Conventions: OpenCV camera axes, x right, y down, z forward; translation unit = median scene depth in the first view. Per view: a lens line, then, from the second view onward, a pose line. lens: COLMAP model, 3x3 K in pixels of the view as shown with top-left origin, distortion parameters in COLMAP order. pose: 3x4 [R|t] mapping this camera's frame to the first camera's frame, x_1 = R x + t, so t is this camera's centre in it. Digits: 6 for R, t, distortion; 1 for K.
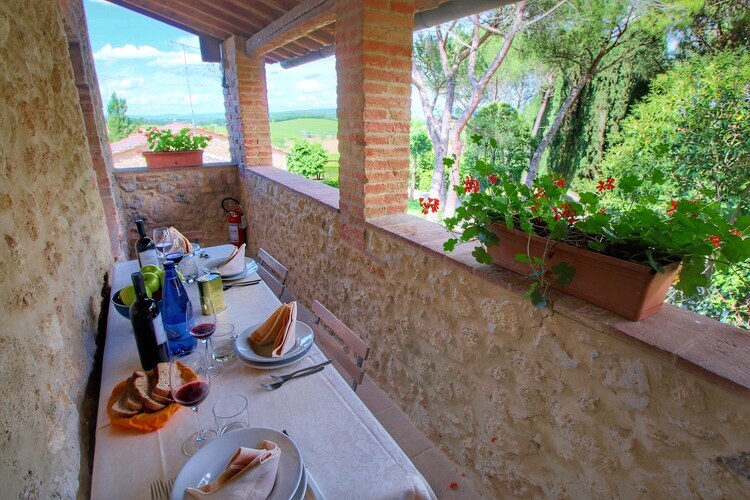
lens RADIAL K [[405.0, 0, 375.0], [0, 405.0, 250.0], [0, 0, 1]] dist [-0.014363, -0.000776]
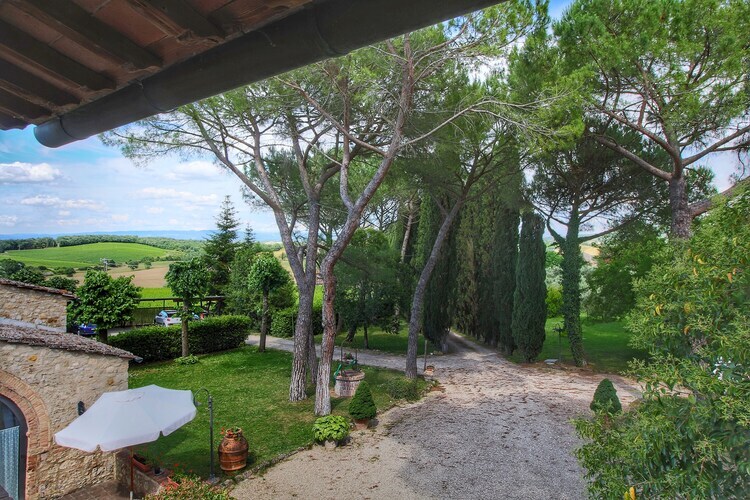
lens RADIAL K [[471.7, 0, 375.0], [0, 471.7, 250.0], [0, 0, 1]] dist [0.000365, -0.000186]
pose [[0.938353, 0.004390, 0.345651, -0.017545], [0.098892, 0.954719, -0.280592, -0.039558], [-0.331231, 0.297477, 0.895429, 0.112210]]
